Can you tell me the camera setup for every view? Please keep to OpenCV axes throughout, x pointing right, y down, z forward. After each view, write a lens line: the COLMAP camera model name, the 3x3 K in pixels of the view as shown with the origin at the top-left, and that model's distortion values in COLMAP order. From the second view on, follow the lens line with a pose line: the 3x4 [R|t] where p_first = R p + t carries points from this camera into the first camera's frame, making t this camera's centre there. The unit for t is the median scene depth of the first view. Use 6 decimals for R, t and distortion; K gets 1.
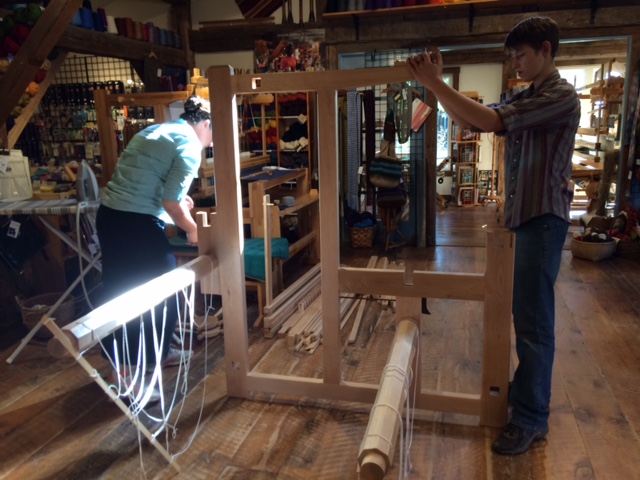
lens RADIAL K [[533.3, 0, 322.2], [0, 533.3, 238.6], [0, 0, 1]] dist [0.083130, -0.120076]
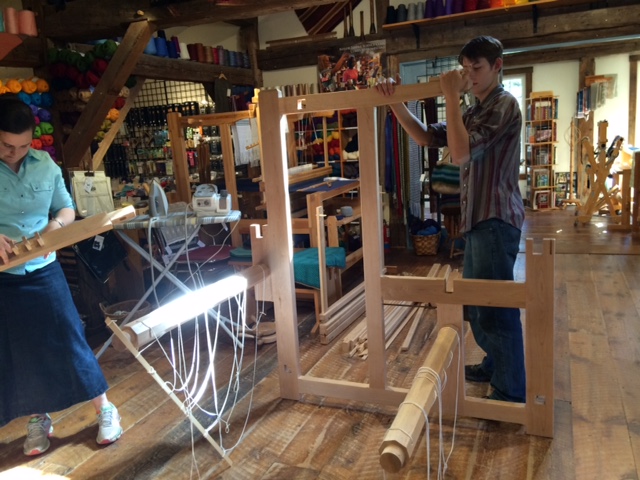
lens RADIAL K [[535.5, 0, 321.3], [0, 535.5, 238.0], [0, 0, 1]] dist [0.082943, -0.130355]
pose [[0.988951, -0.015709, -0.147407, 0.032309], [0.013509, 0.999782, -0.015915, -0.001919], [0.147625, 0.013748, 0.988948, -0.021012]]
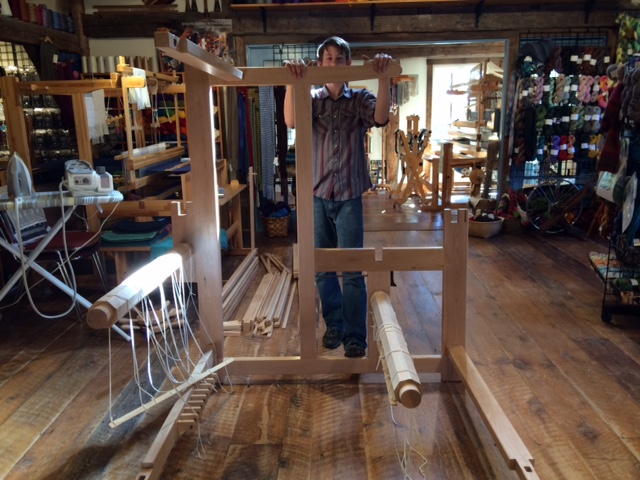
lens RADIAL K [[533.3, 0, 322.2], [0, 533.3, 238.6], [0, 0, 1]] dist [0.083130, -0.120076]
pose [[0.971287, -0.047268, 0.233167, -0.091755], [0.043859, 0.998842, 0.019788, 0.004701], [-0.233833, -0.008993, 0.972235, -0.019031]]
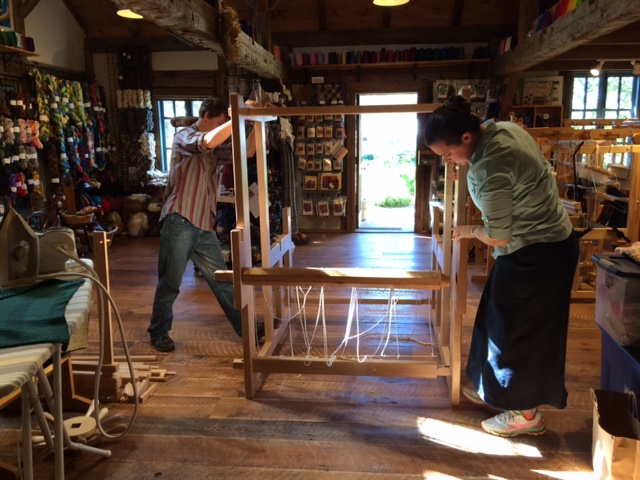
lens RADIAL K [[533.3, 0, 322.2], [0, 533.3, 238.6], [0, 0, 1]] dist [0.083130, -0.120076]
pose [[-0.158284, -0.147592, 0.976300, -0.603153], [0.225514, 0.957227, 0.181271, -0.088477], [-0.961296, 0.248862, -0.118230, 0.469205]]
